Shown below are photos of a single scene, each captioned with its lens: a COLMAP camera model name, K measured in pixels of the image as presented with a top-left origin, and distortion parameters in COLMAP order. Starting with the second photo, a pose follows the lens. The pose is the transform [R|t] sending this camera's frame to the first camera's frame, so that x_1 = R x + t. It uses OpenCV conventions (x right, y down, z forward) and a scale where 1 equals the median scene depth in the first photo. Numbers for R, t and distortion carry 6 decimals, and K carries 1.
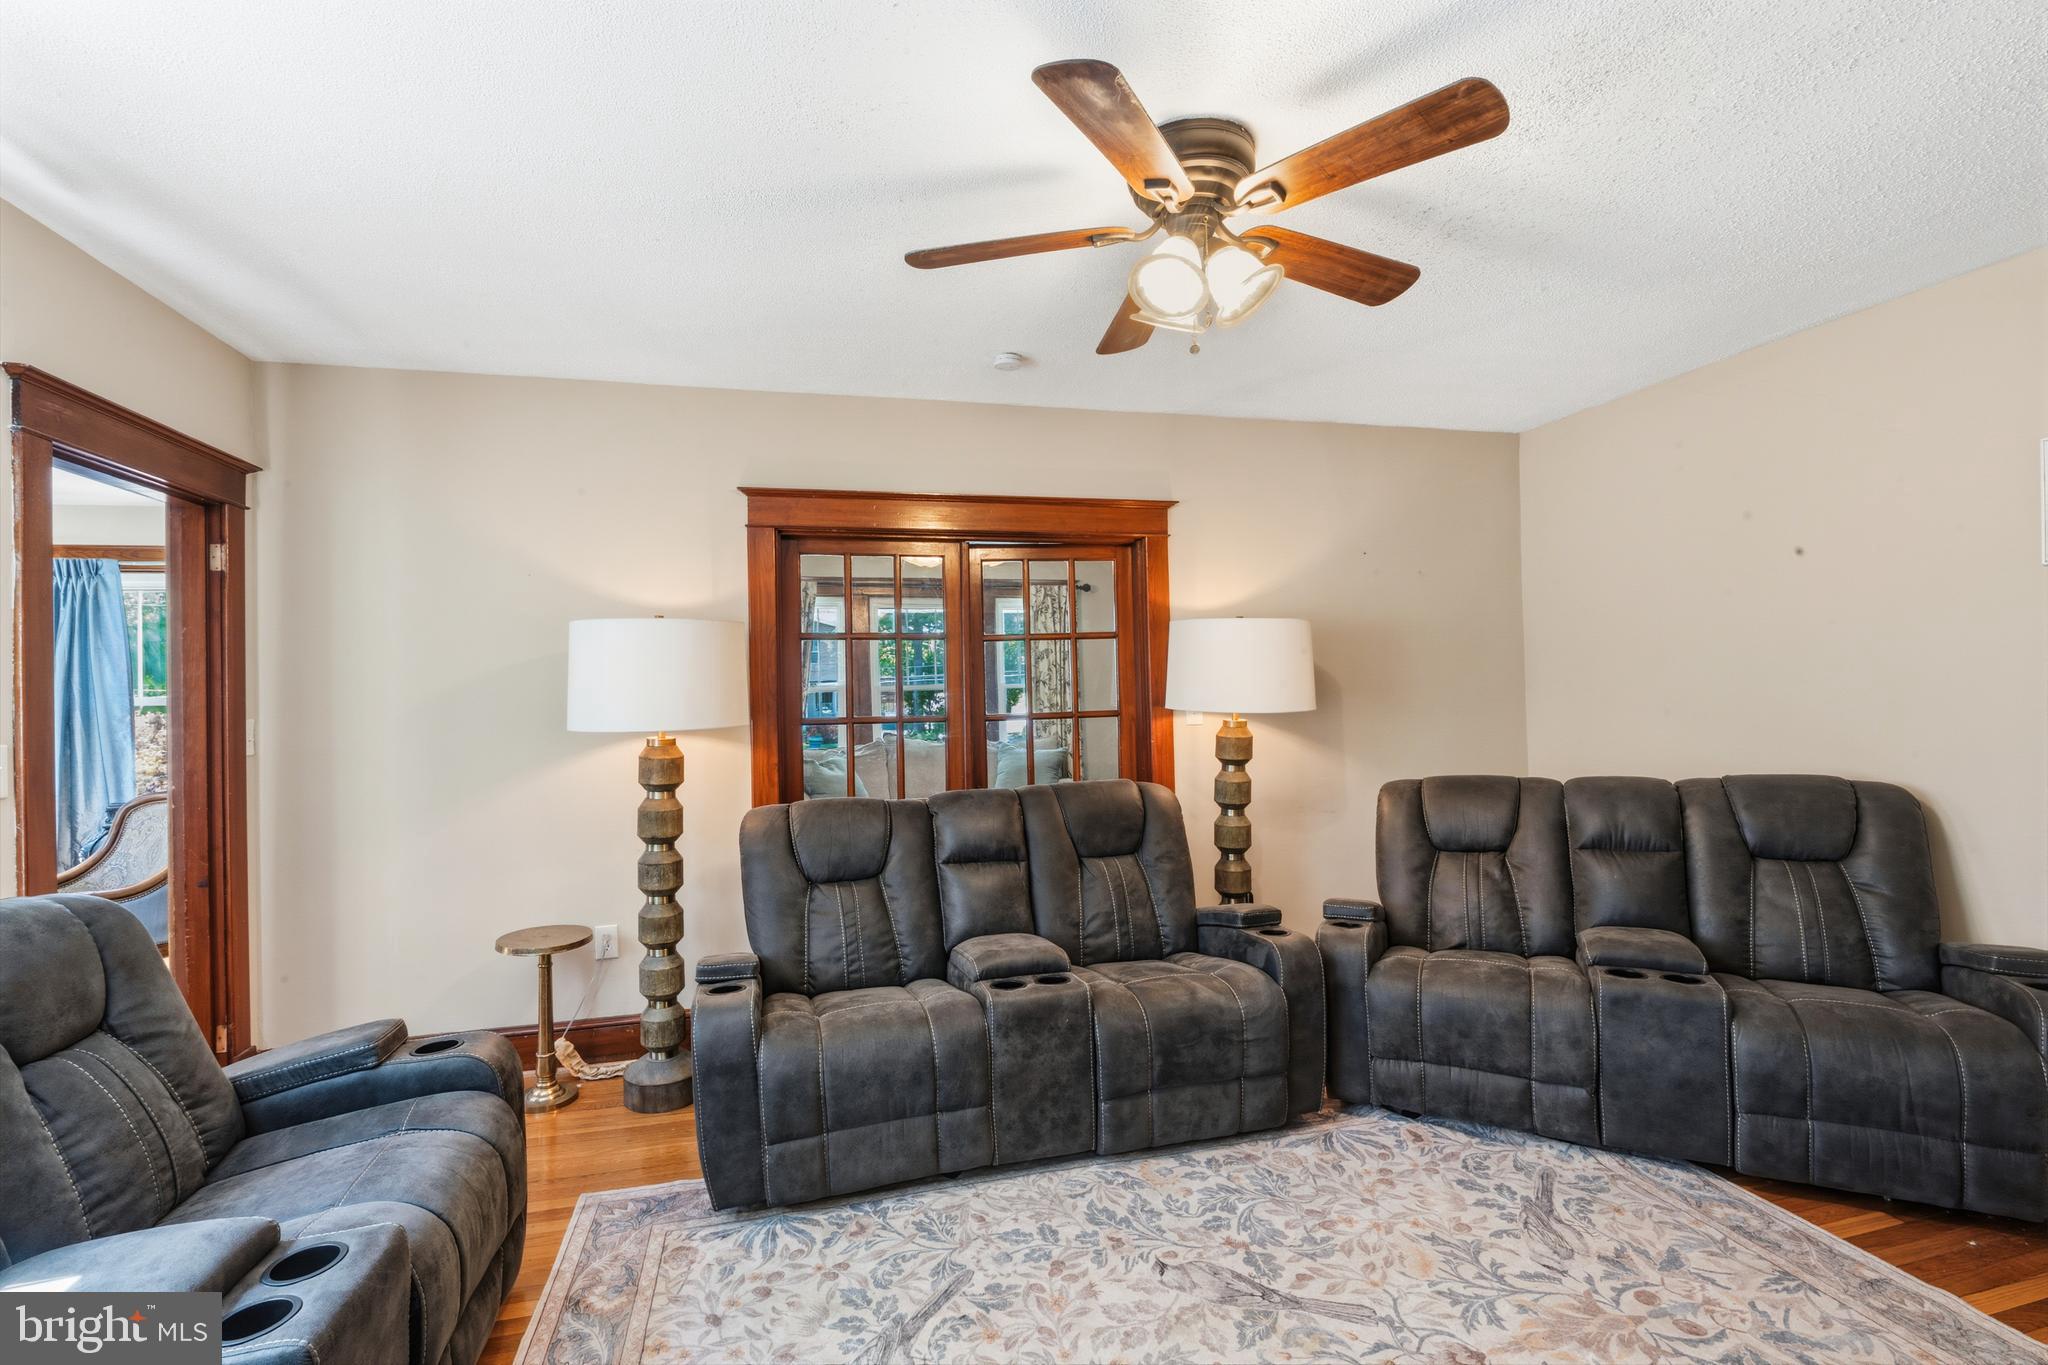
lens RADIAL K [[931.8, 0, 1021.4], [0, 931.8, 683.5], [0, 0, 1]] dist [-0.012343, 0.003311]
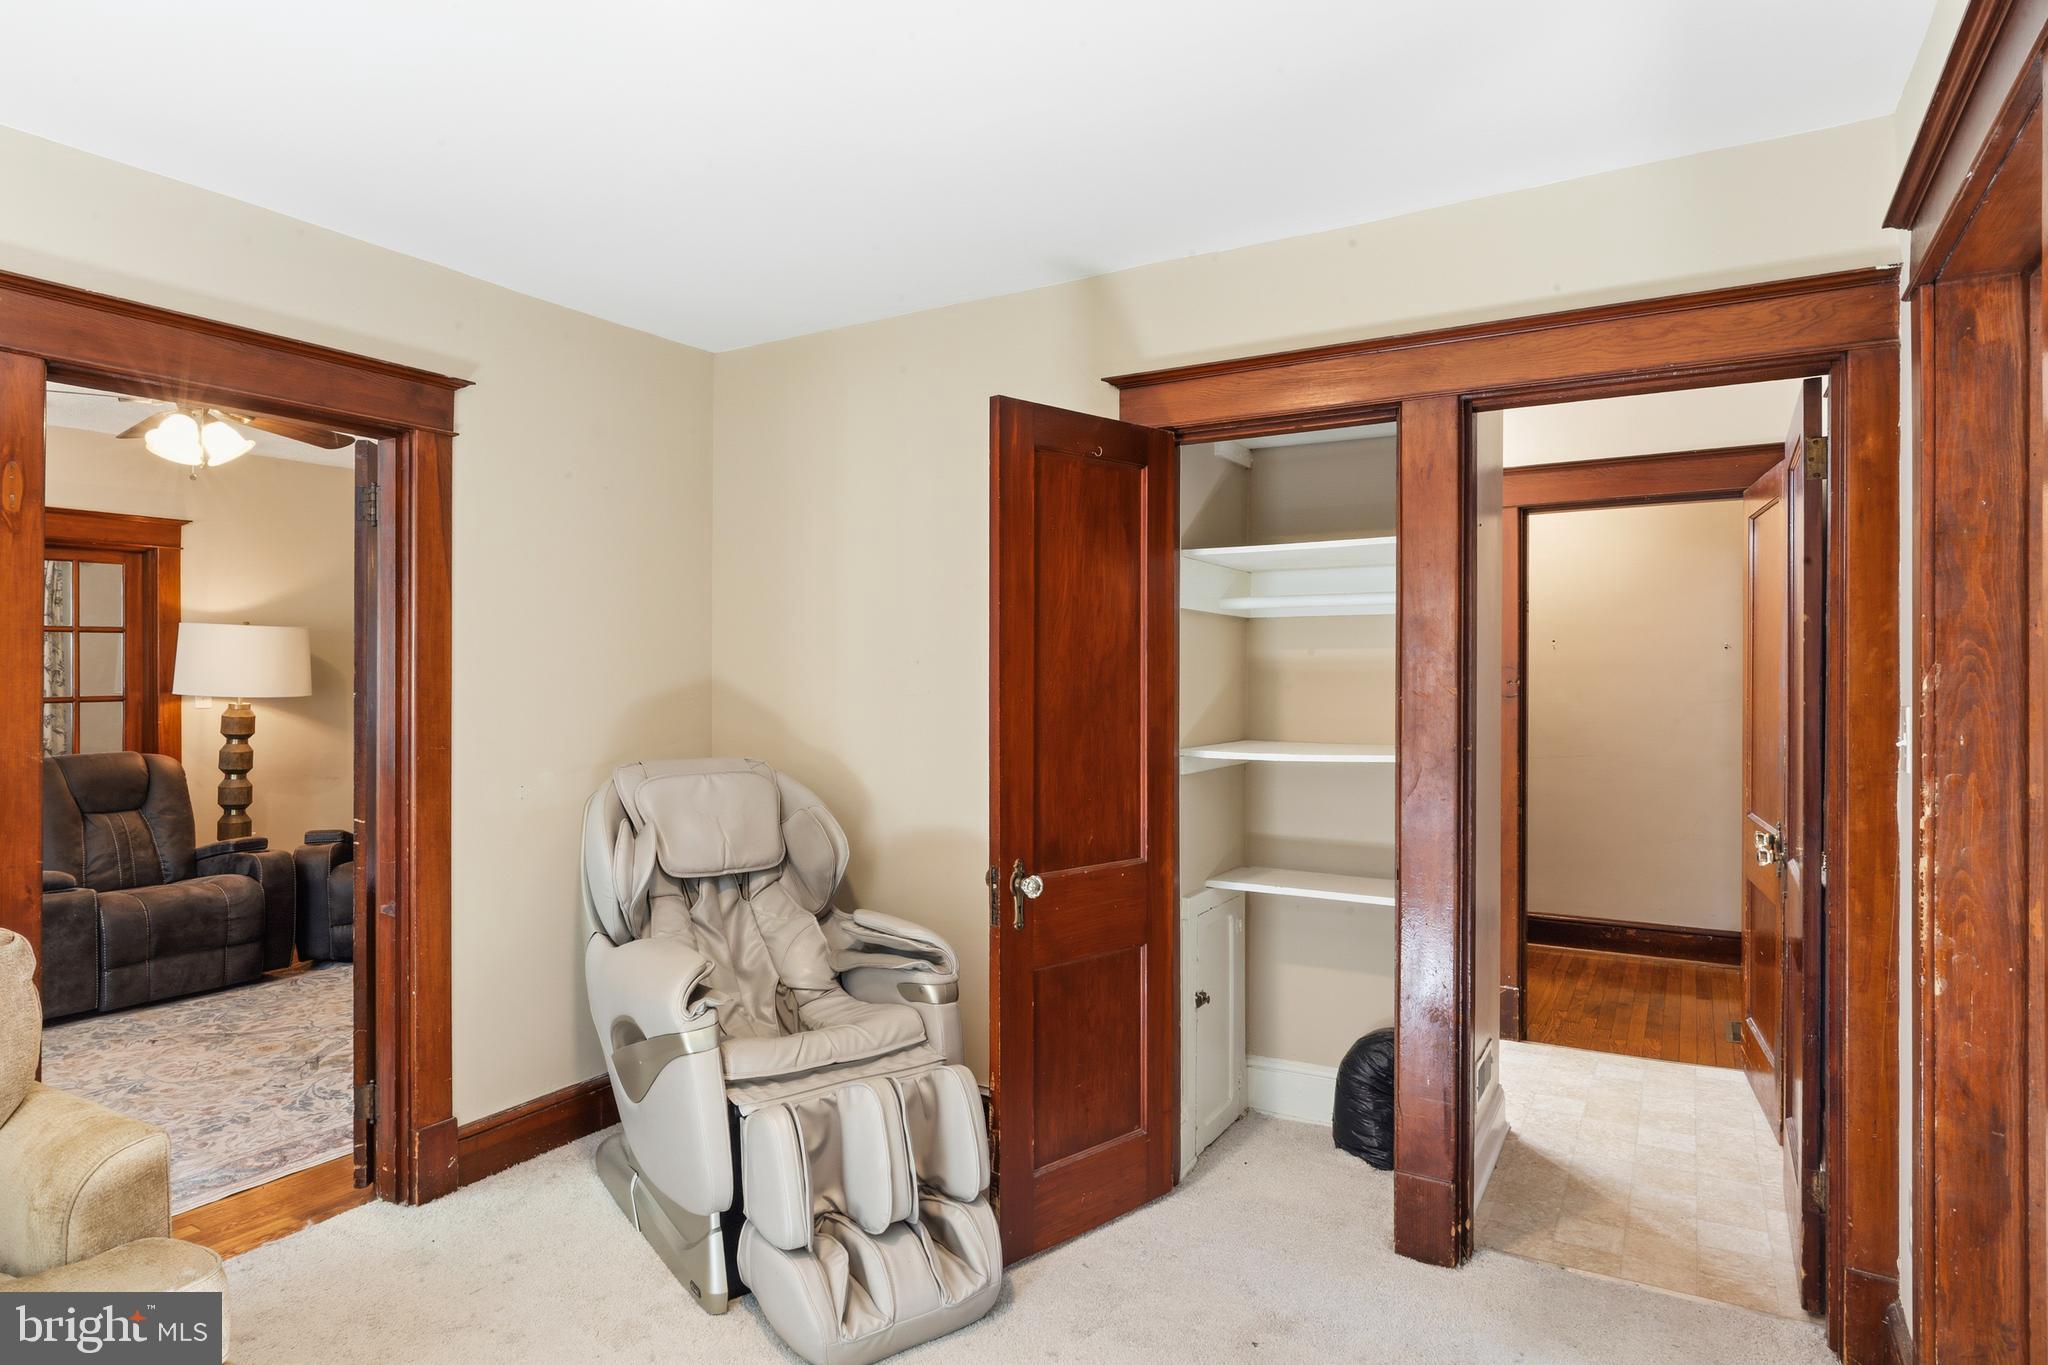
lens RADIAL K [[1155.5, 0, 1013.9], [0, 1155.5, 663.0], [0, 0, 1]] dist [-0.005291, 0.002442]
pose [[0.718565, 0.024595, 0.695025, -0.135237], [-0.018454, 0.999697, -0.016297, -0.012370], [-0.695215, -0.001116, 0.718801, -1.098690]]
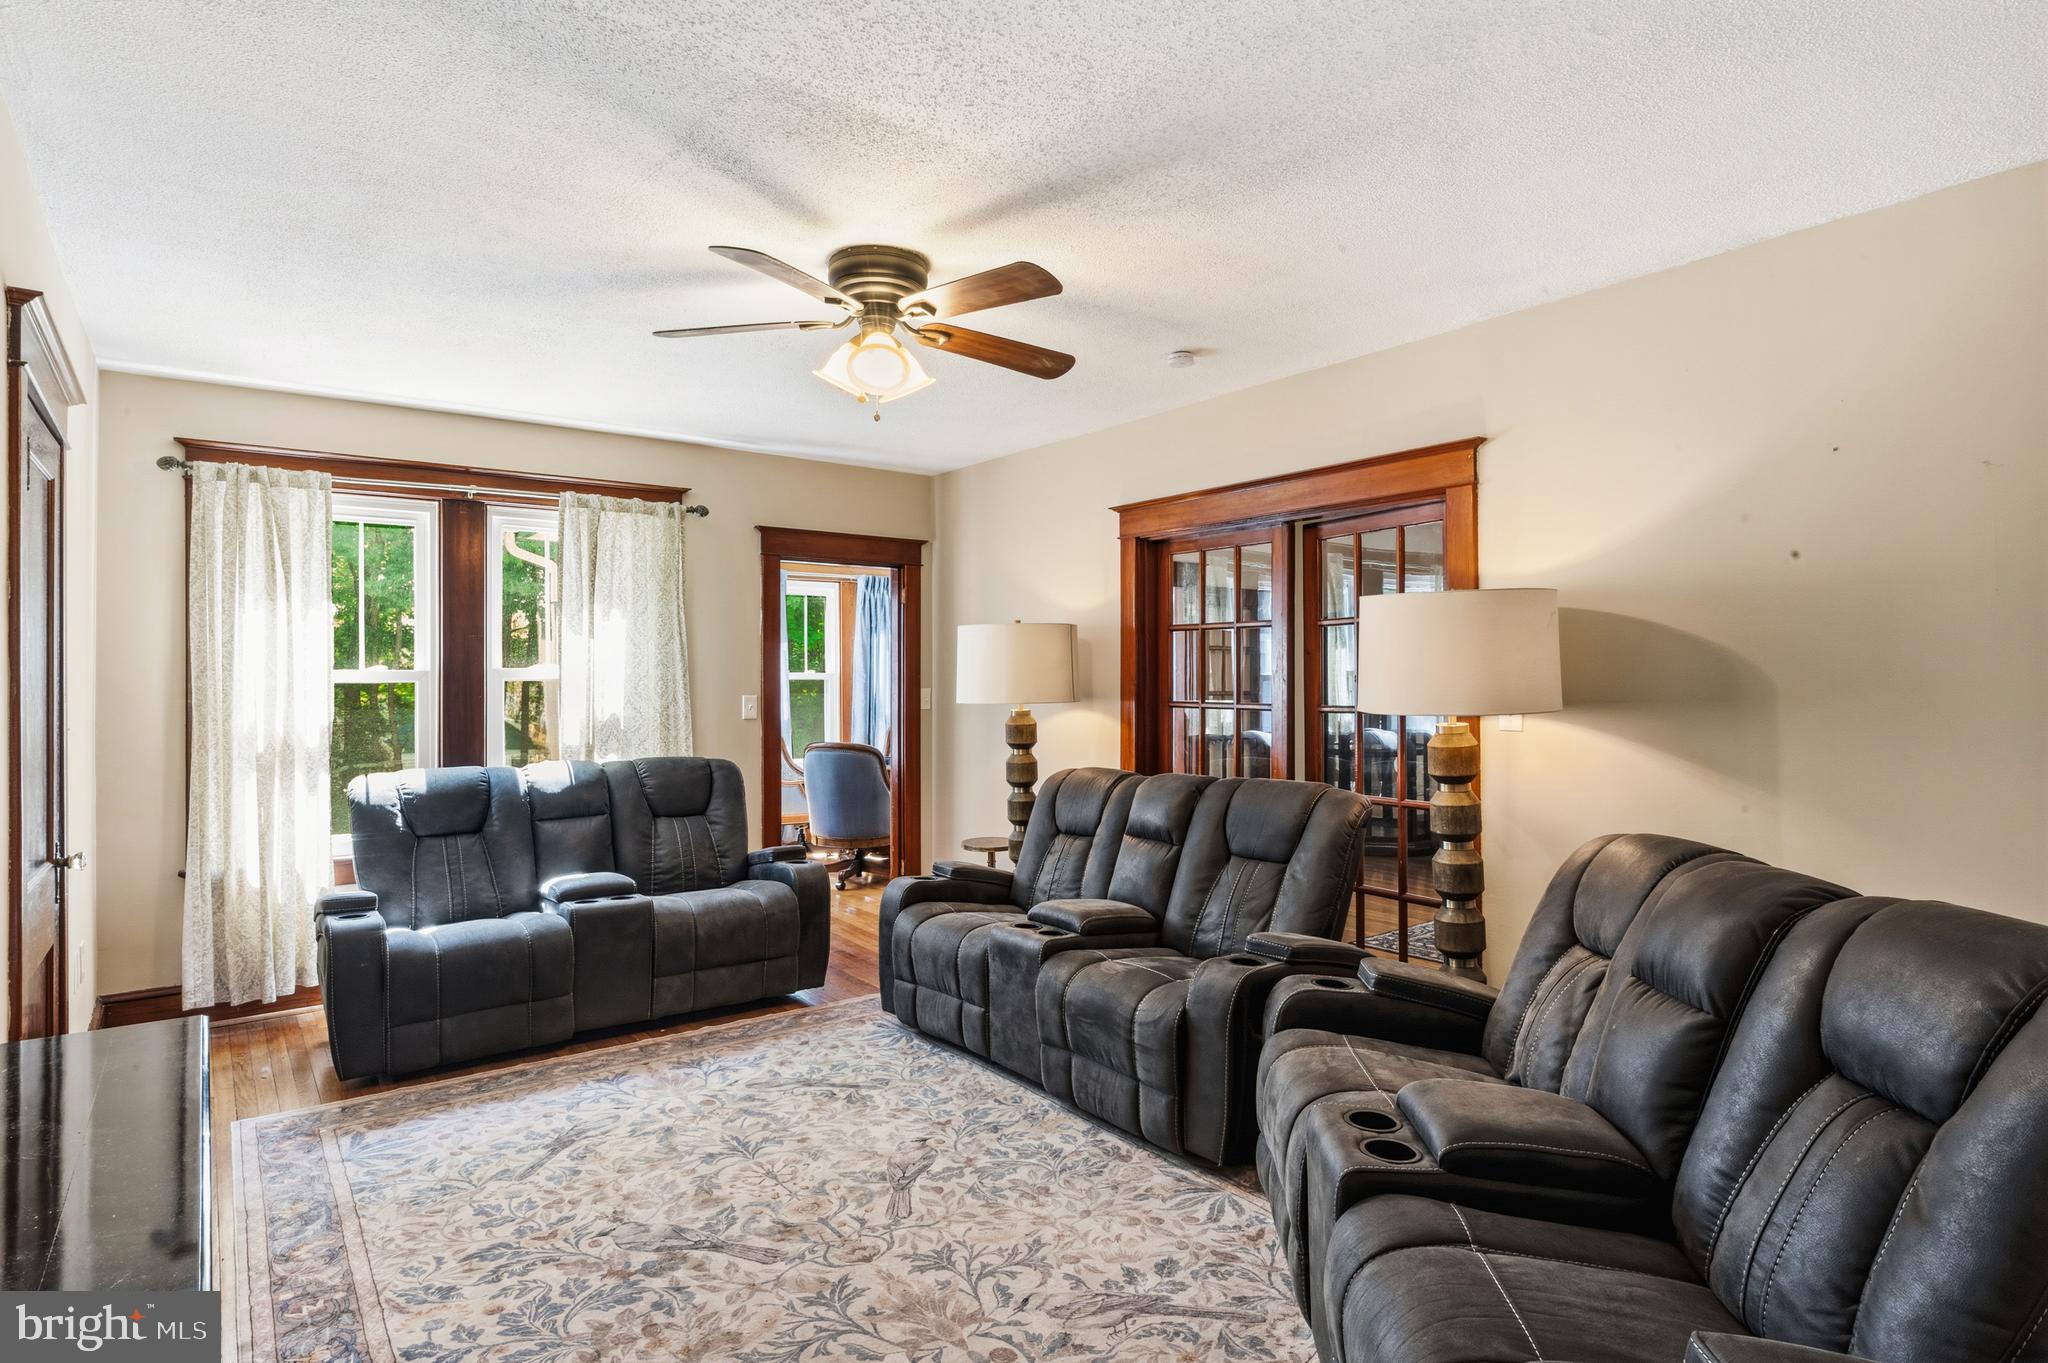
lens RADIAL K [[1089.9, 0, 1028.3], [0, 1089.9, 681.6], [0, 0, 1]] dist [-0.013521, 0.004736]
pose [[0.382353, 0.021590, -0.923764, 1.175239], [-0.002948, 0.999750, 0.022146, -0.019408], [0.924012, -0.005744, 0.382321, 0.433345]]
